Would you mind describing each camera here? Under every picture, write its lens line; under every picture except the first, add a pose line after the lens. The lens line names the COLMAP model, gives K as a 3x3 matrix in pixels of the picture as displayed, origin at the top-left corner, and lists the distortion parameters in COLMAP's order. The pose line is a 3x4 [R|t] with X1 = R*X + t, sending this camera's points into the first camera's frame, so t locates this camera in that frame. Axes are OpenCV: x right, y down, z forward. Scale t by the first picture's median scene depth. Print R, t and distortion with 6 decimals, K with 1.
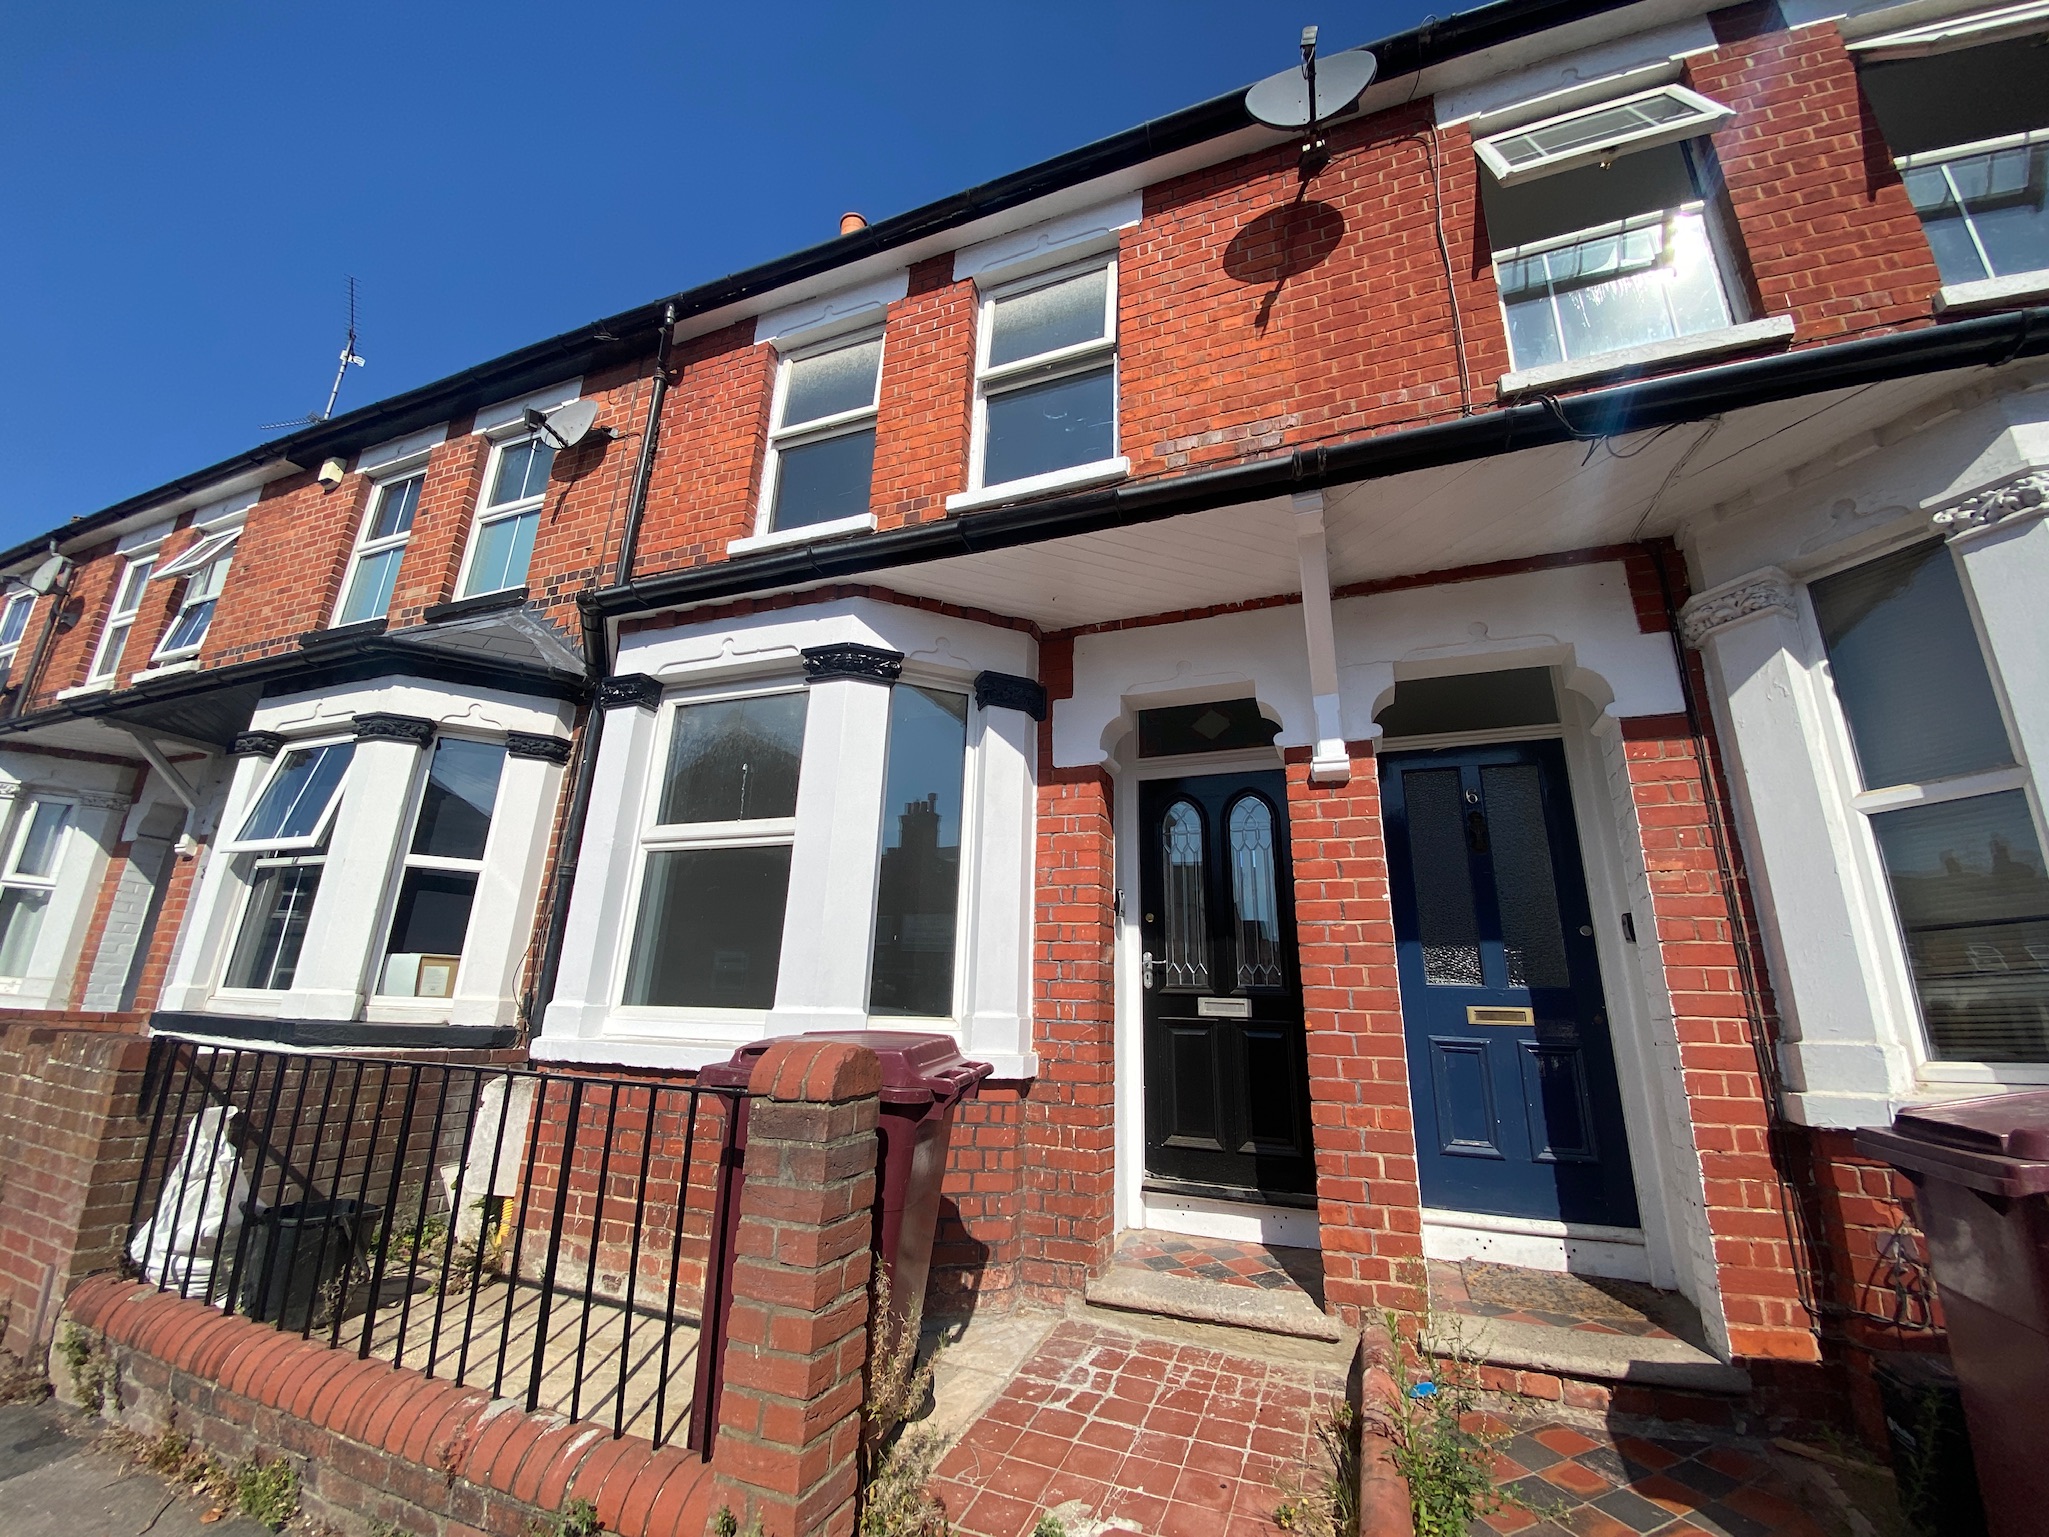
lens RADIAL K [[836.8, 0, 1021.6], [0, 836.8, 762.4], [0, 0, 1]] dist [0.000790, -0.006533]
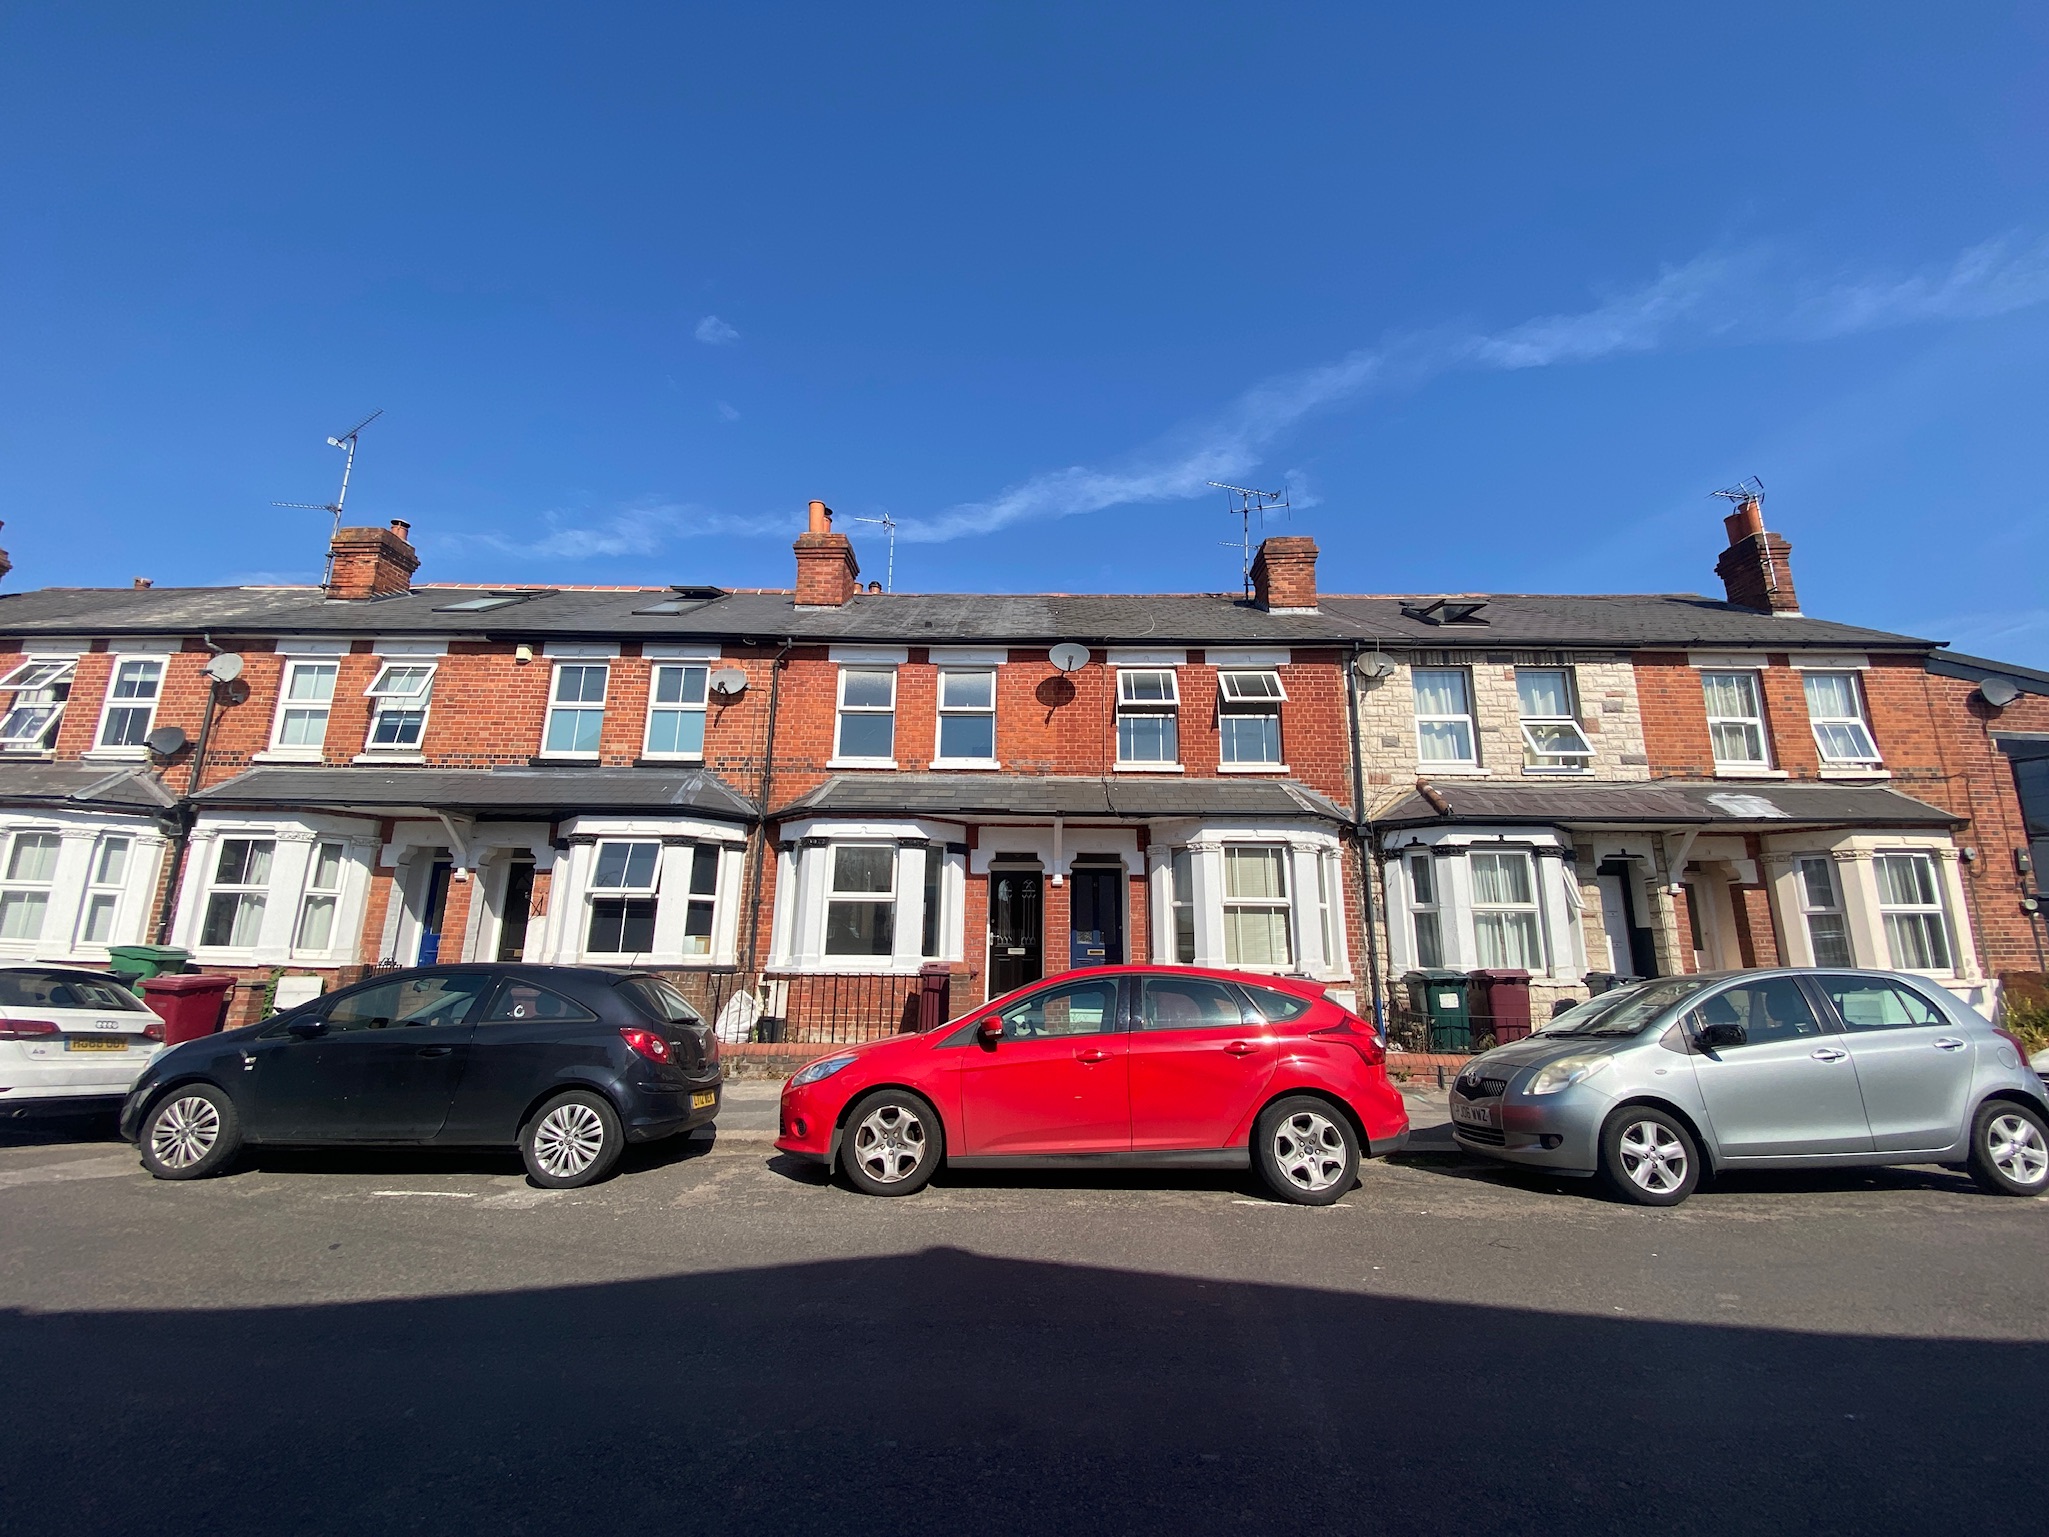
lens RADIAL K [[836.8, 0, 1029.6], [0, 836.8, 768.2], [0, 0, 1]] dist [0.000790, -0.006533]
pose [[0.925664, 0.056505, 0.374105, -0.859711], [-0.090207, 0.993230, 0.073187, -0.574819], [-0.367437, -0.101494, 0.924494, -1.709108]]
